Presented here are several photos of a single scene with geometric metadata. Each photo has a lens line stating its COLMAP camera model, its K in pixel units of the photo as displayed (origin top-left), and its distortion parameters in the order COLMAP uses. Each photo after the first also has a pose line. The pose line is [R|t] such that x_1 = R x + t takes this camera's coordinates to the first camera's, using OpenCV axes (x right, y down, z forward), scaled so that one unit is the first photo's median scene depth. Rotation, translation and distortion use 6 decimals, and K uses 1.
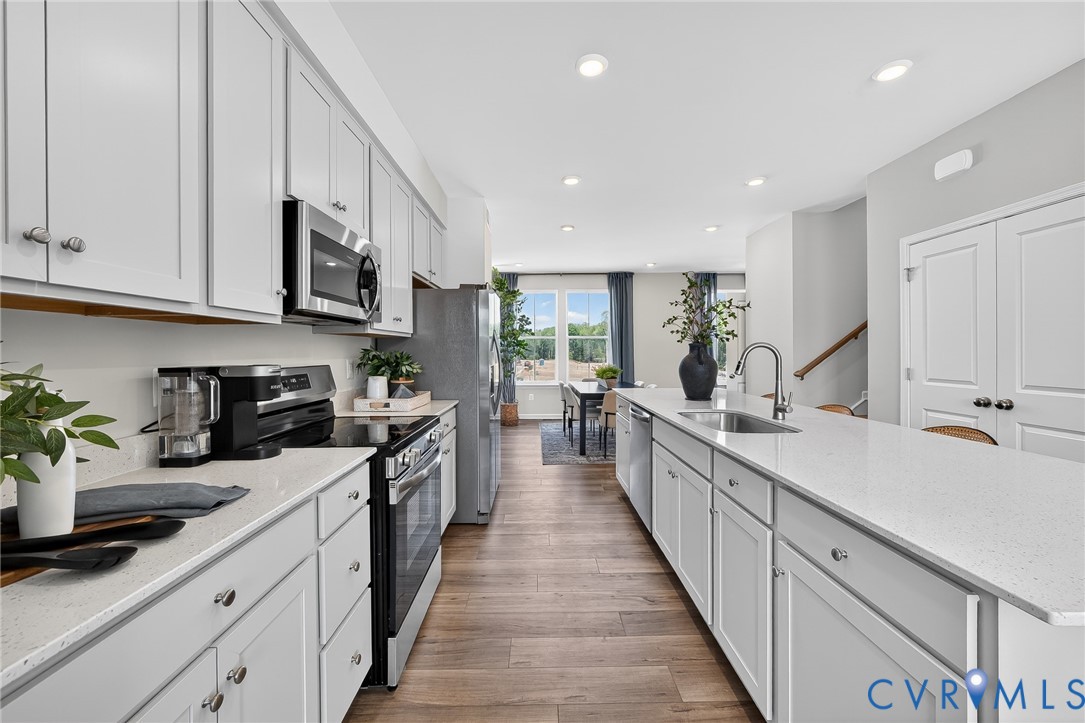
lens RADIAL K [[426.4, 0, 541.7], [0, 426.4, 351.6], [0, 0, 1]] dist [0.000213, 0.000055]
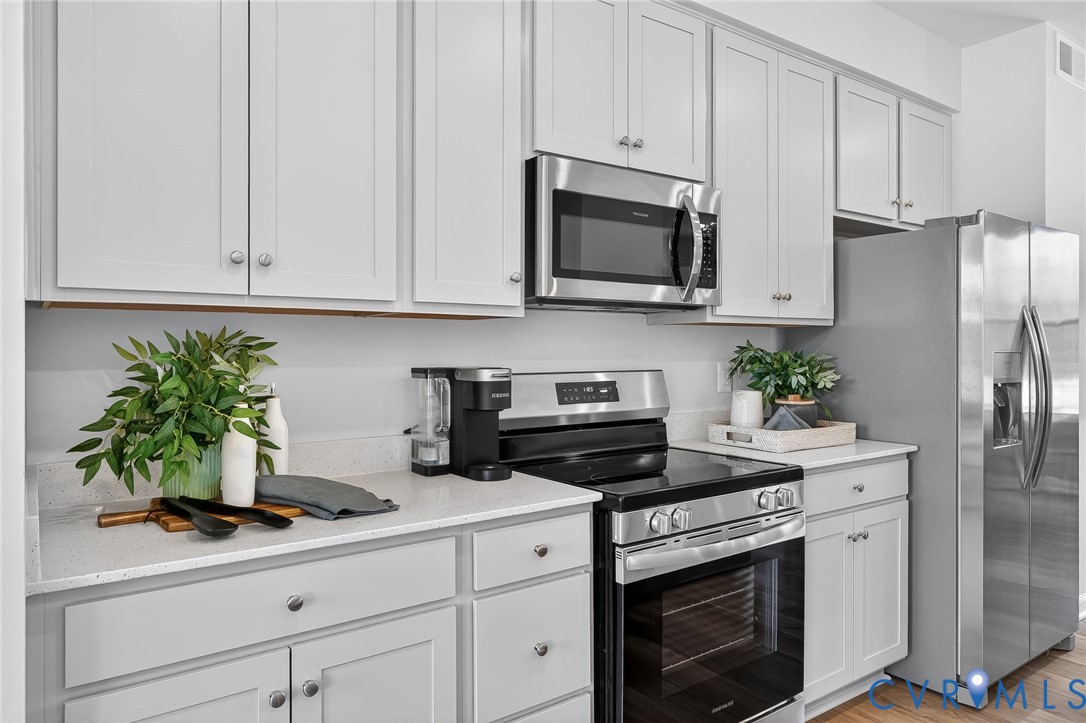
lens RADIAL K [[704.5, 0, 542.1], [0, 704.5, 347.8], [0, 0, 1]] dist [0.000299, 0.000485]
pose [[0.572594, 0.007088, -0.819809, 0.329748], [-0.004625, 0.999975, 0.005415, -0.009901], [0.819826, 0.000691, 0.572612, 0.188230]]
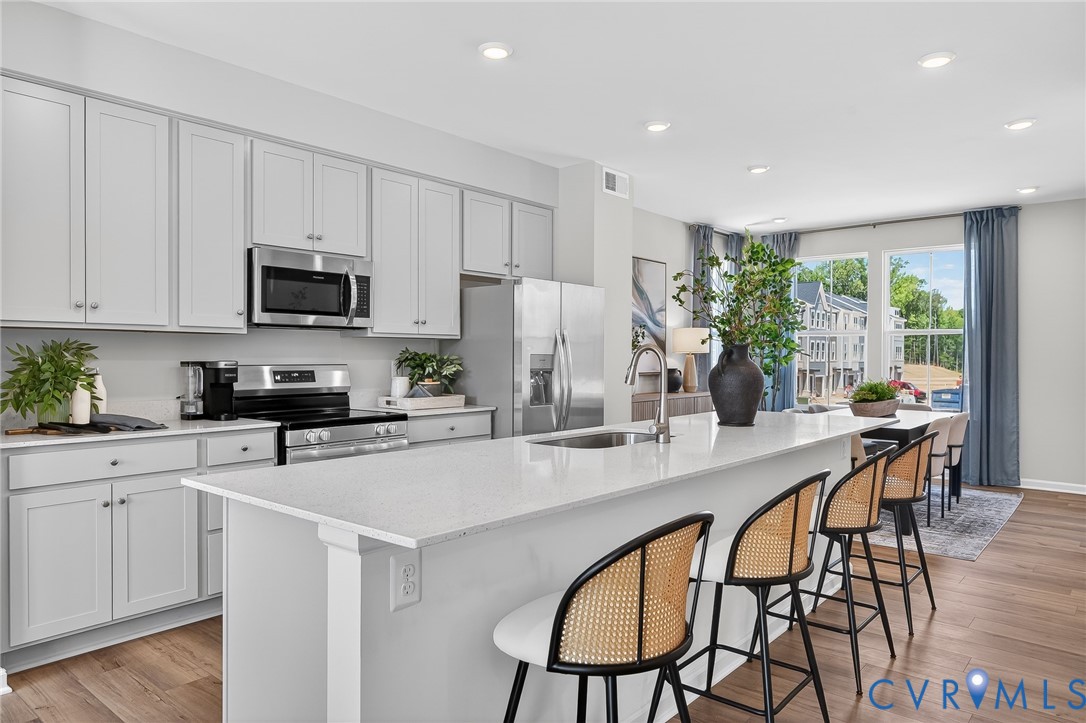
lens RADIAL K [[706.2, 0, 543.0], [0, 706.2, 361.5], [0, 0, 1]] dist [-0.002490, -0.001827]
pose [[0.753159, 0.015880, -0.657646, 1.193338], [-0.009107, 0.999864, 0.013714, -0.007506], [0.657775, -0.004340, 0.753202, -0.106644]]
